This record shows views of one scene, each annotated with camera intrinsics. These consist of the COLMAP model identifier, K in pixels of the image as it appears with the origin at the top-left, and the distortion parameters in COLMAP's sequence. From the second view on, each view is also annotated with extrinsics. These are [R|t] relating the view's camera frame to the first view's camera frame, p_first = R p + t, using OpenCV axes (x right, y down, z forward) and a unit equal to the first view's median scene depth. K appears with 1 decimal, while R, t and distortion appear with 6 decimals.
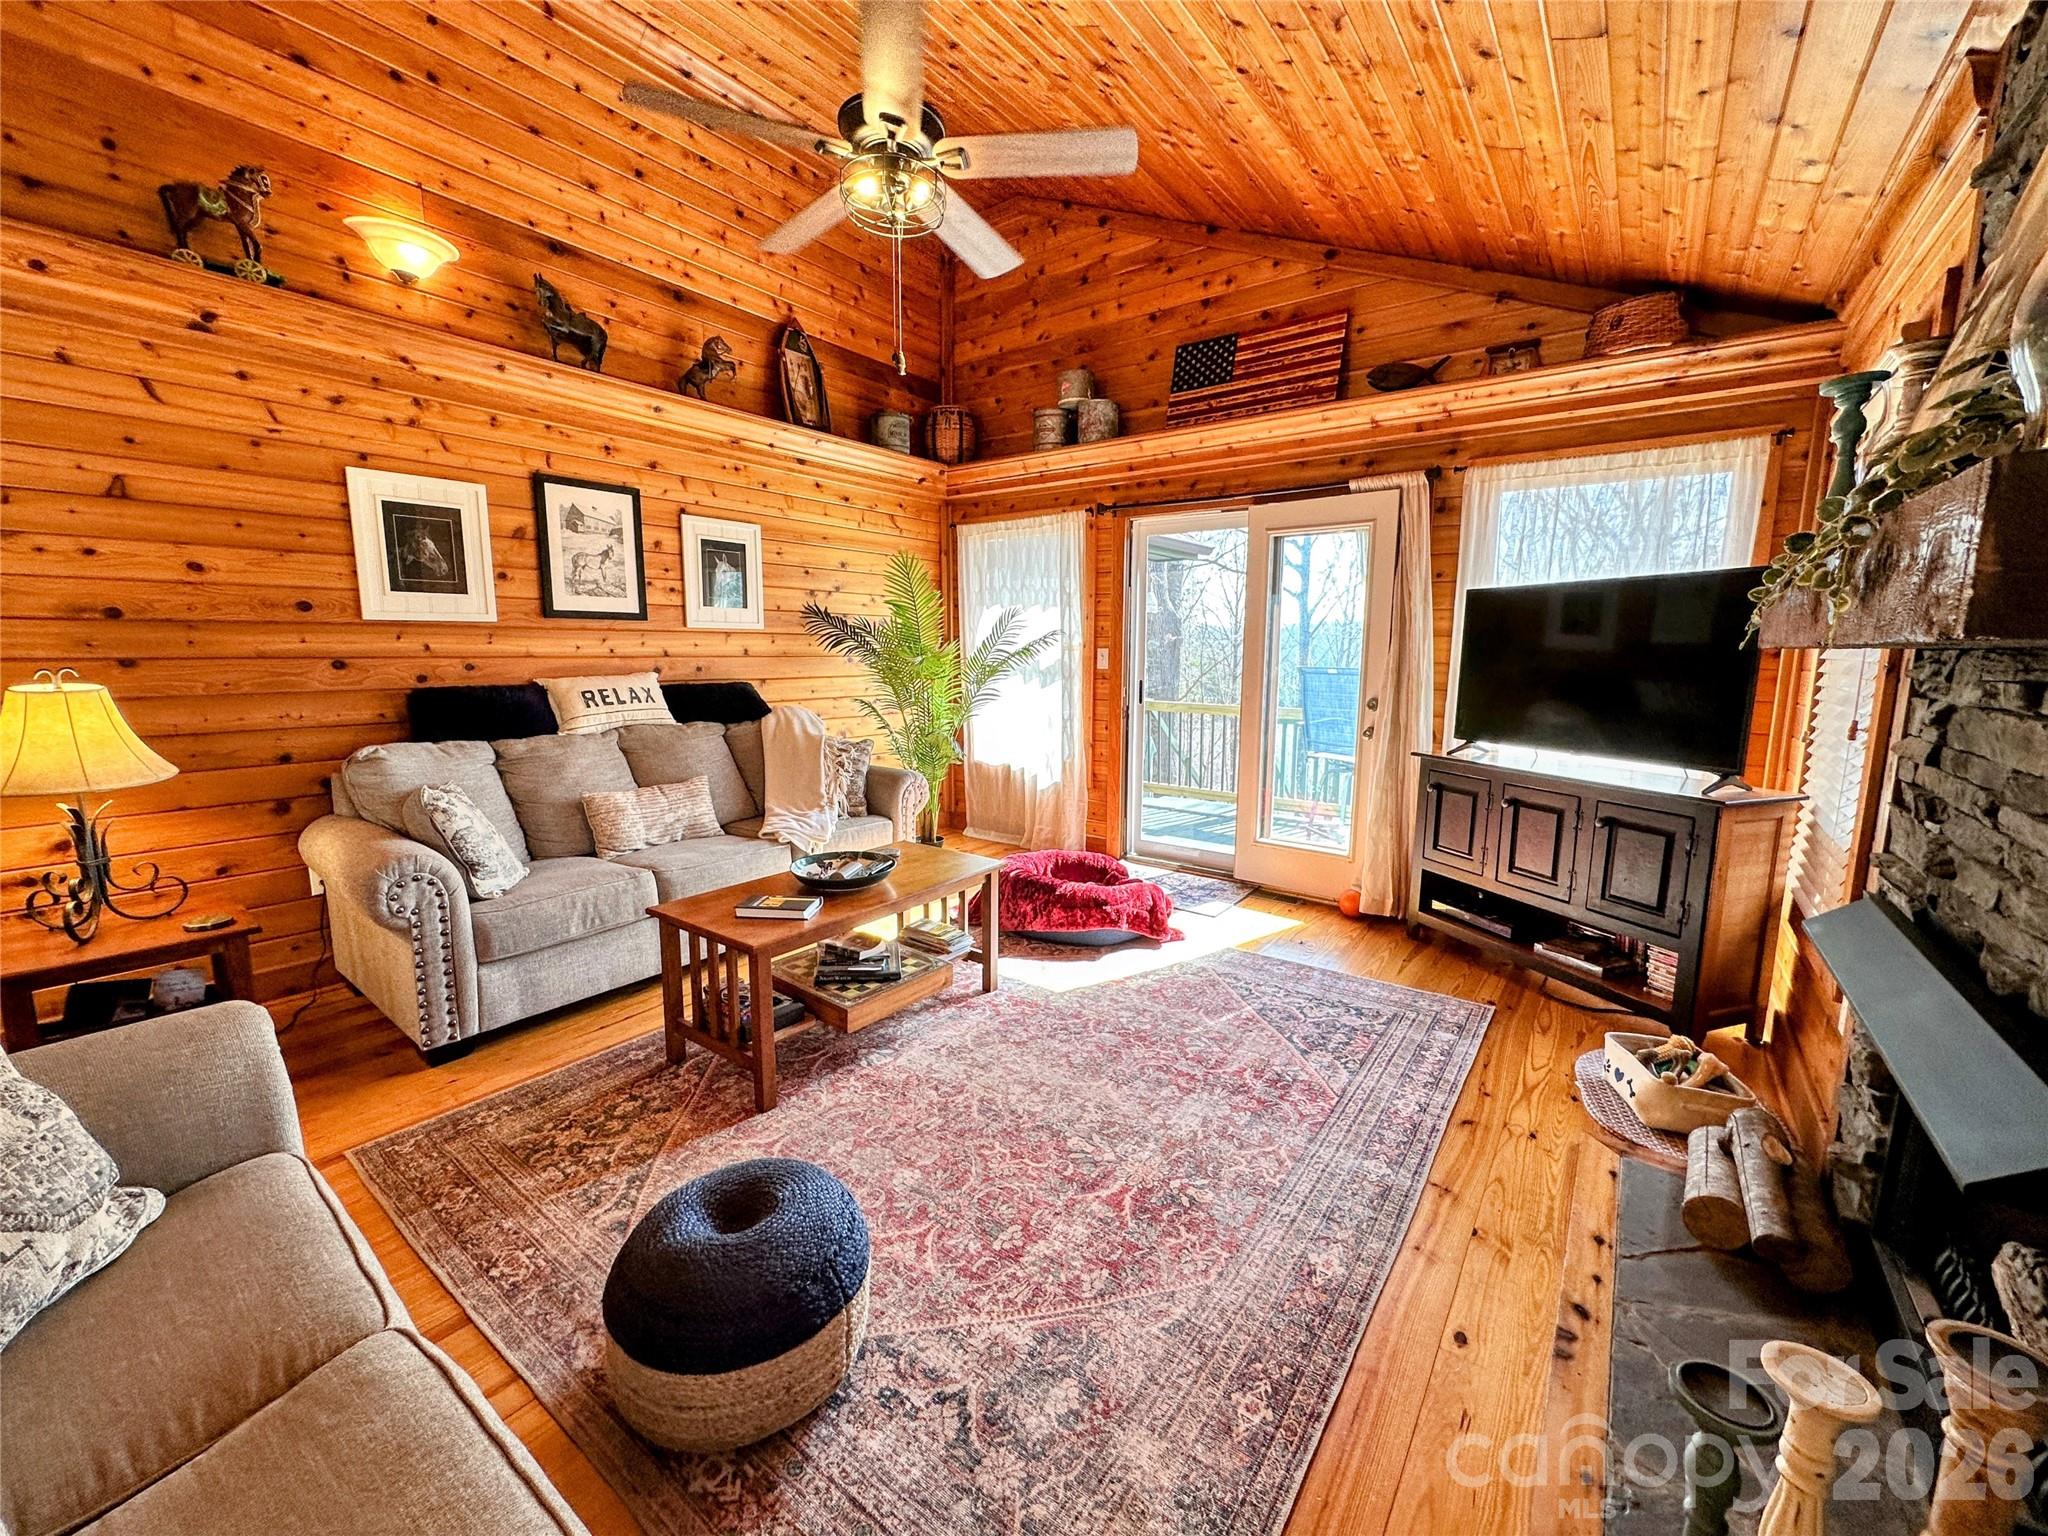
lens RADIAL K [[819.8, 0, 1026.4], [0, 819.8, 758.5], [0, 0, 1]] dist [-0.001066, -0.000036]
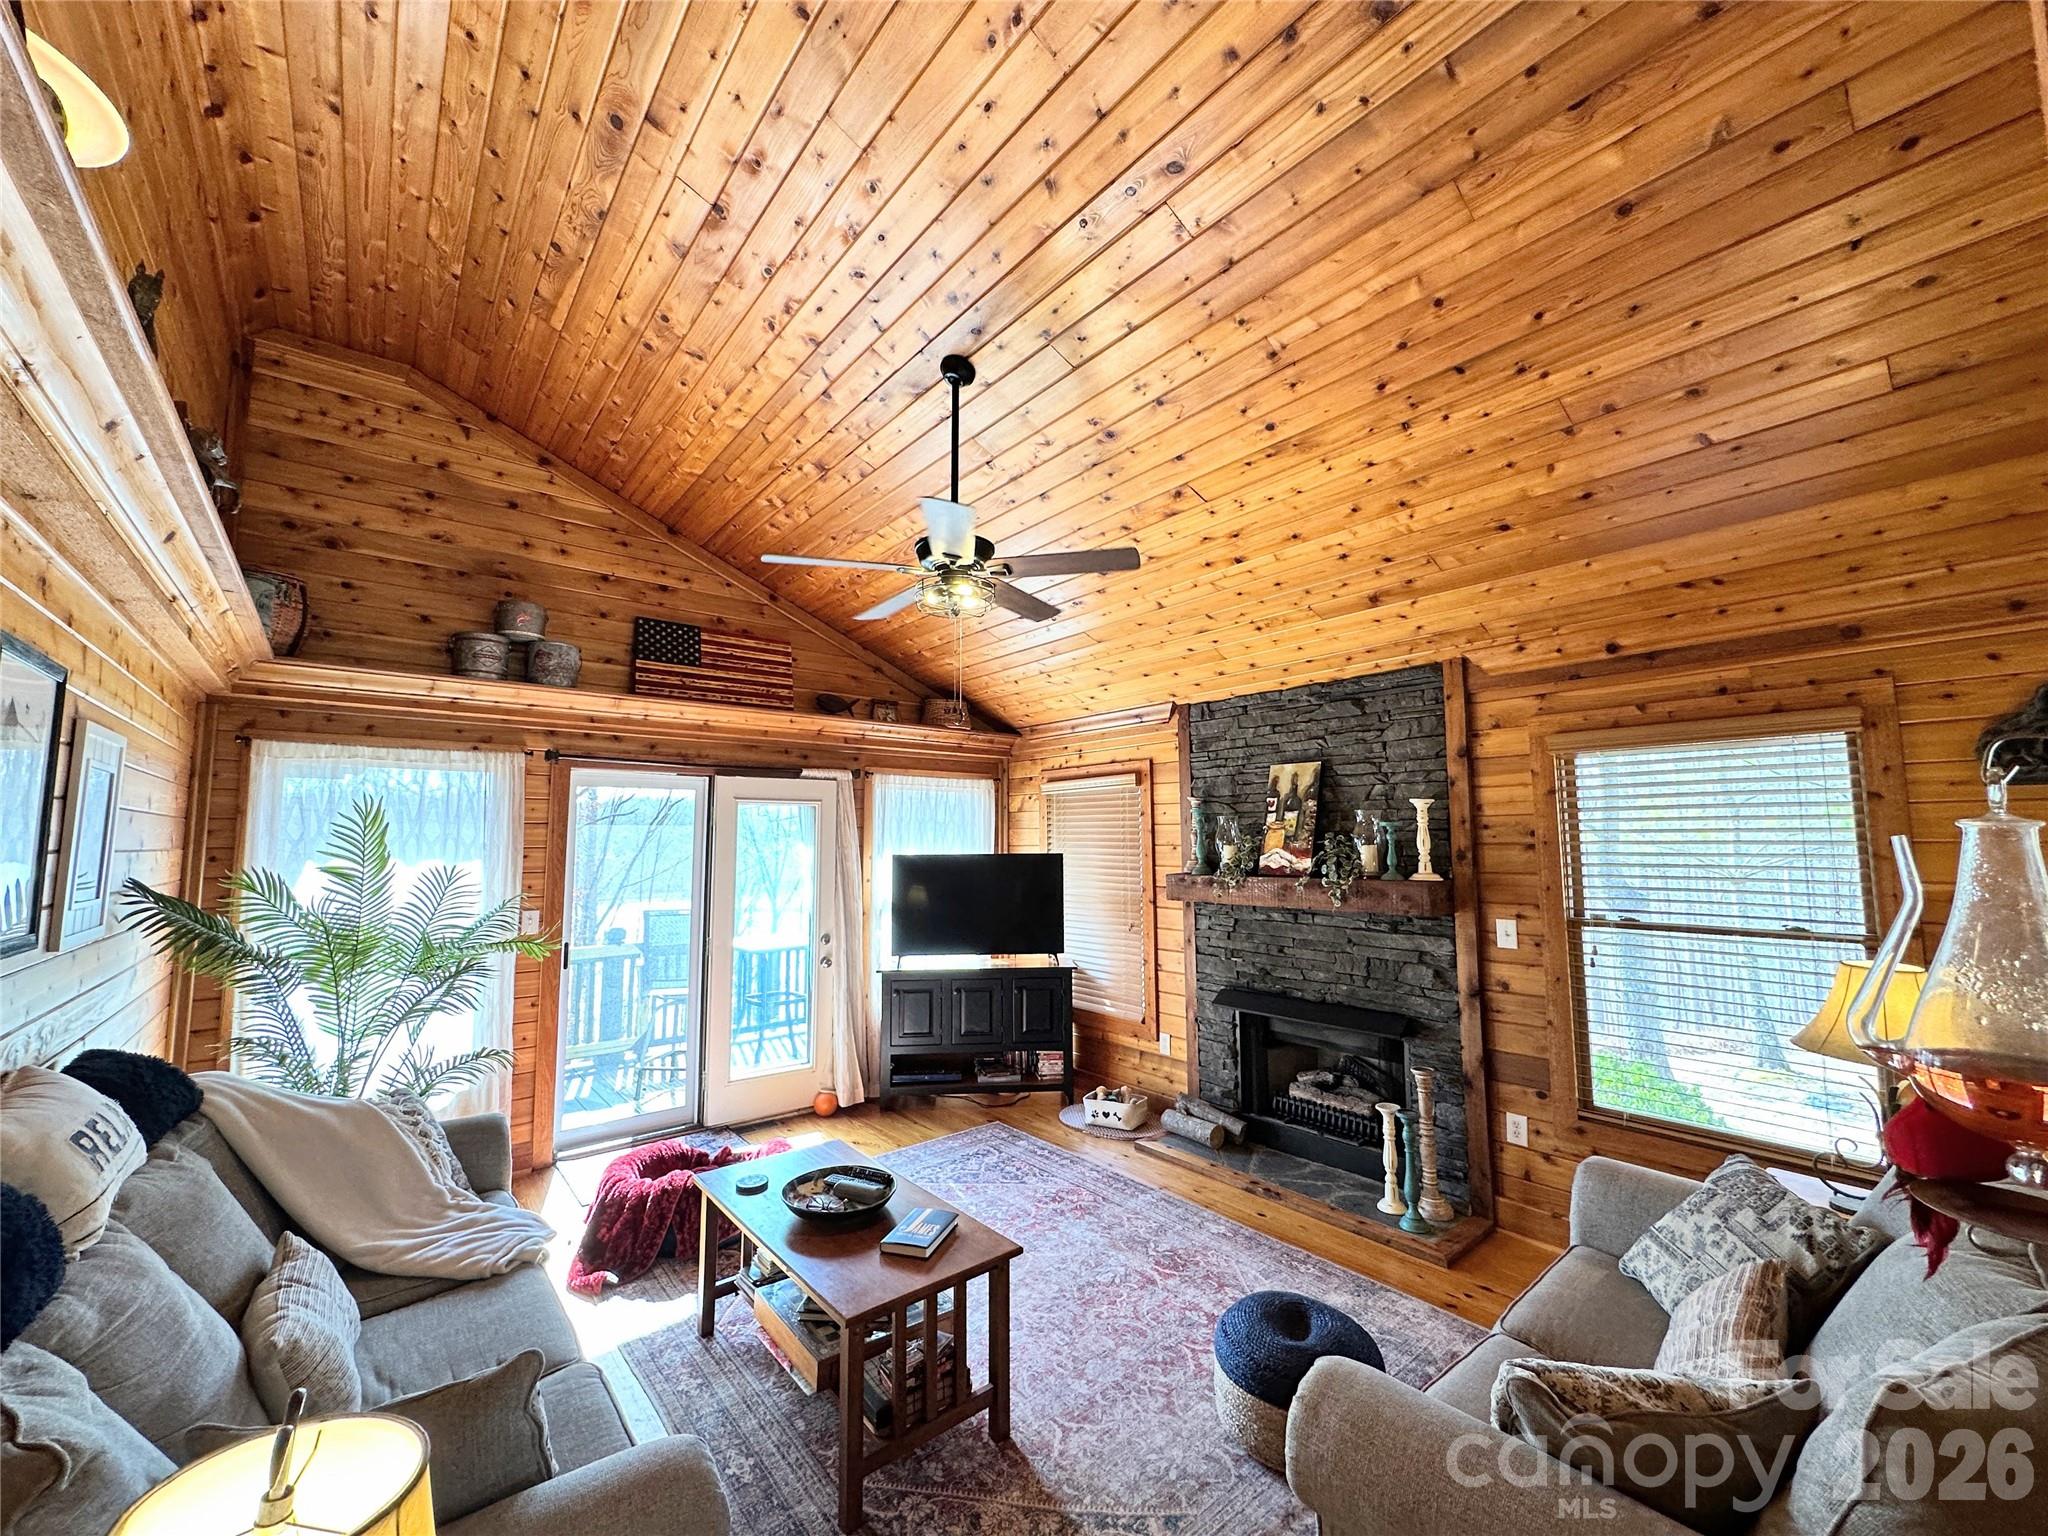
lens RADIAL K [[819.8, 0, 1015.0], [0, 819.8, 759.8], [0, 0, 1]] dist [-0.001066, -0.000036]
pose [[0.242966, 0.087938, 0.966041, -0.788152], [0.137076, 0.982777, -0.123937, -0.143948], [-0.960301, 0.162533, 0.226727, 0.372687]]
